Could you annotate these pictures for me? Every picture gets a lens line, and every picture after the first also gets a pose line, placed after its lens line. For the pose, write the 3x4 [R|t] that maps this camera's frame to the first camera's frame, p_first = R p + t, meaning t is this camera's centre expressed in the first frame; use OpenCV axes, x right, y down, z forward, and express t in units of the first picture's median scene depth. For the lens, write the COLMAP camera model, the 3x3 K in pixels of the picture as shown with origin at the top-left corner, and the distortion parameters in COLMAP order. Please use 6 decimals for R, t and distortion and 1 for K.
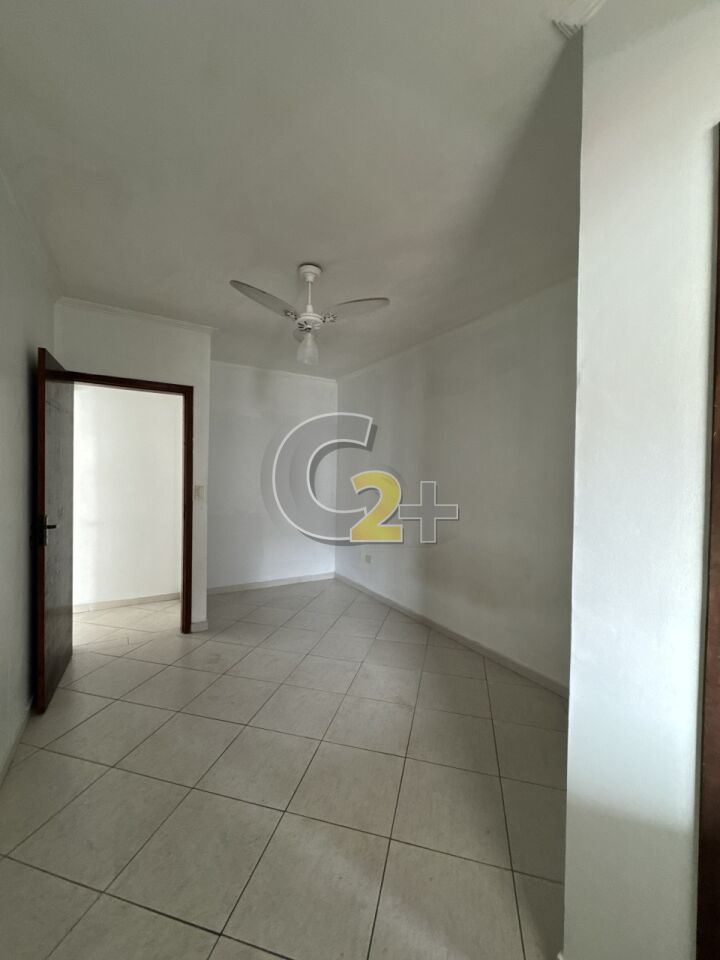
lens RADIAL K [[384.5, 0, 360.0], [0, 384.5, 480.0], [0, 0, 1]] dist [0.001719, 0.000414]
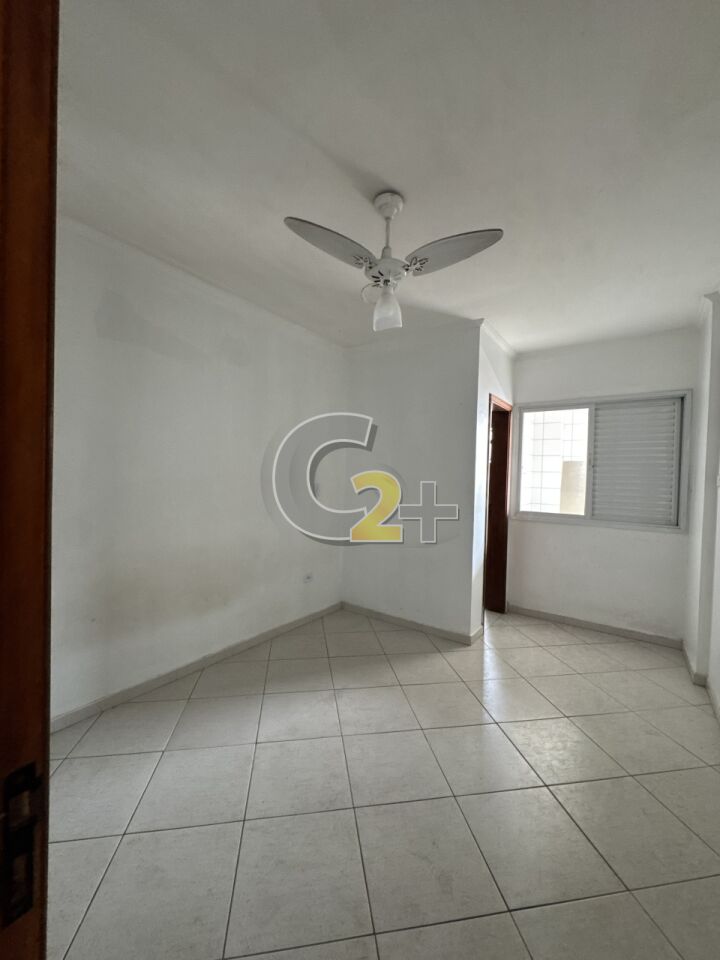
lens RADIAL K [[384.5, 0, 360.0], [0, 384.5, 480.0], [0, 0, 1]] dist [0.001719, 0.000414]
pose [[-0.397010, -0.047208, 0.916599, -0.785985], [-0.025948, 0.998854, 0.040206, -0.033852], [-0.917447, -0.007822, -0.397780, 1.286899]]
